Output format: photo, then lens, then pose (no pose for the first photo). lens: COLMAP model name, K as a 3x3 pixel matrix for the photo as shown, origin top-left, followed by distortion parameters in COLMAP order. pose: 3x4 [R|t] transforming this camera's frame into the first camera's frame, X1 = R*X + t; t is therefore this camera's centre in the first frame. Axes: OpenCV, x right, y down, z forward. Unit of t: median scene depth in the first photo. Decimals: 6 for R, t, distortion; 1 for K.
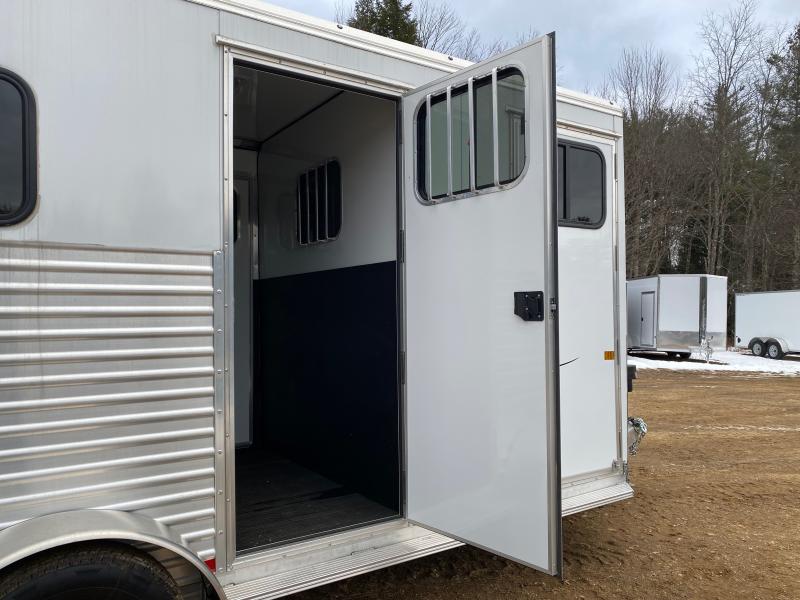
lens RADIAL K [[611.8, 0, 401.6], [0, 611.8, 306.8], [0, 0, 1]] dist [0.022528, -0.015790]
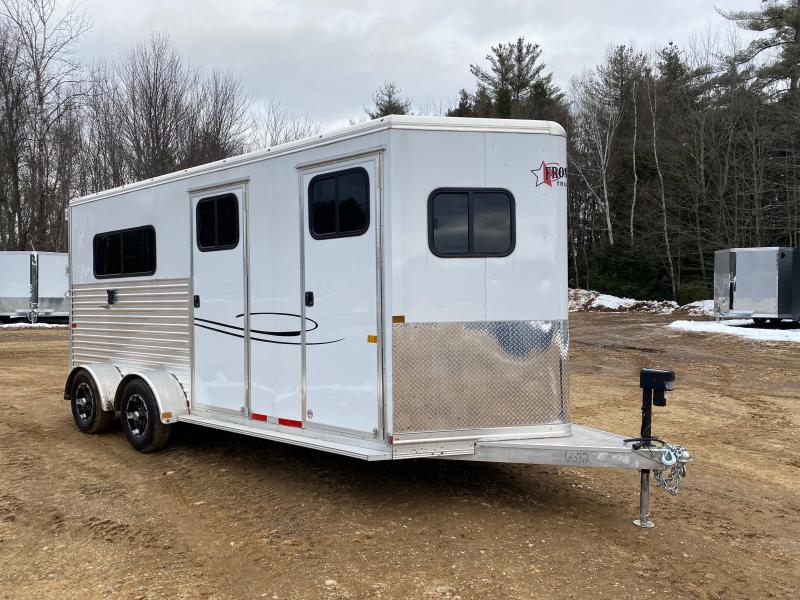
lens RADIAL K [[611.8, 0, 405.4], [0, 611.8, 296.4], [0, 0, 1]] dist [0.022528, -0.015790]
pose [[0.289440, -0.003967, -0.957188, 0.272098], [0.016848, 0.999858, 0.000950, -0.000464], [0.957048, -0.016402, 0.289465, 0.131979]]
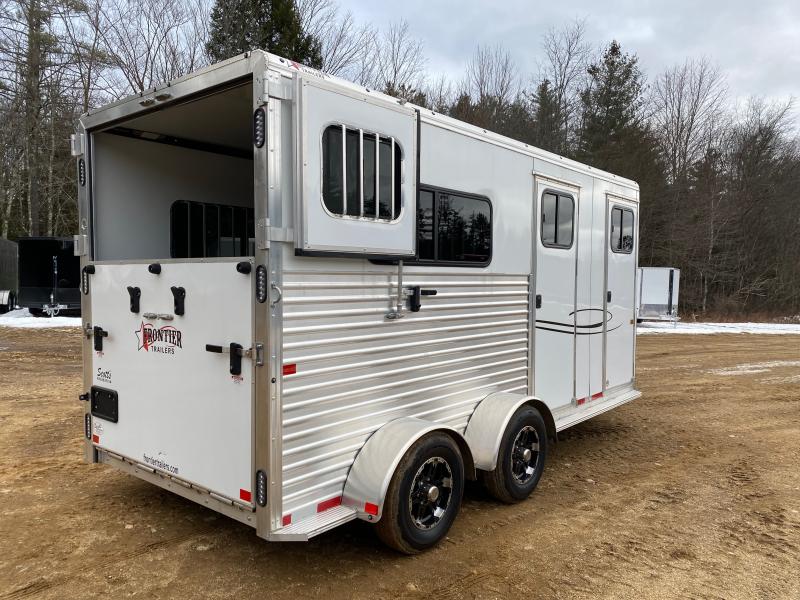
lens RADIAL K [[611.8, 0, 399.6], [0, 611.8, 304.1], [0, 0, 1]] dist [0.022528, -0.015790]
pose [[0.960568, 0.001926, 0.278039, -0.155789], [-0.016752, 0.998560, 0.050954, -0.010434], [-0.277541, -0.053602, 0.959217, -0.106402]]
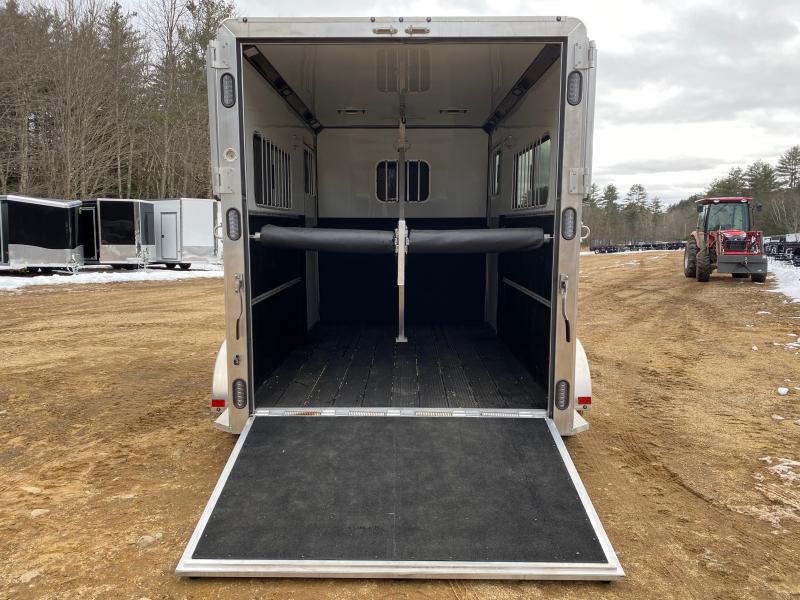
lens RADIAL K [[611.8, 0, 395.6], [0, 611.8, 302.7], [0, 0, 1]] dist [0.022528, -0.015790]
pose [[0.567956, -0.094620, 0.817602, -0.322169], [-0.014696, 0.992046, 0.125016, -0.005968], [-0.822928, -0.083020, 0.562048, -0.012585]]
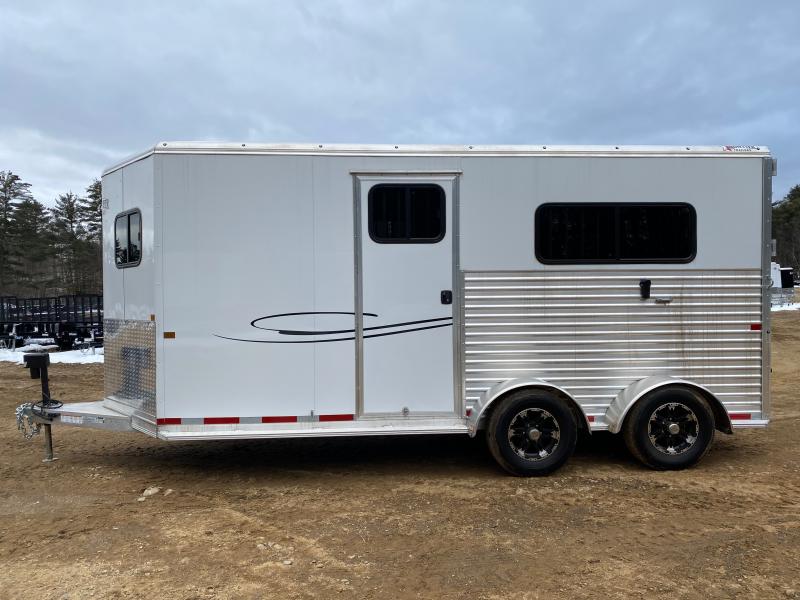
lens RADIAL K [[611.8, 0, 406.6], [0, 611.8, 298.0], [0, 0, 1]] dist [0.022528, -0.015790]
pose [[-0.864145, 0.017719, 0.502931, -0.200355], [0.011303, 0.999811, -0.015804, 0.005769], [-0.503116, -0.007972, -0.864182, 0.437182]]
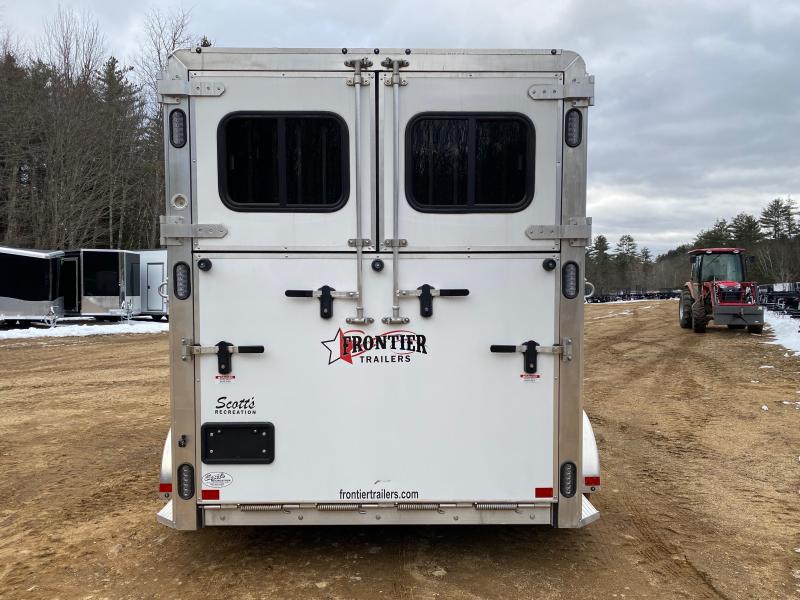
lens RADIAL K [[611.8, 0, 405.2], [0, 611.8, 303.0], [0, 0, 1]] dist [0.022528, -0.015790]
pose [[0.547628, -0.030150, 0.836179, -0.298613], [-0.014140, 0.998874, 0.045276, -0.007823], [-0.836603, -0.036618, 0.546585, -0.002012]]
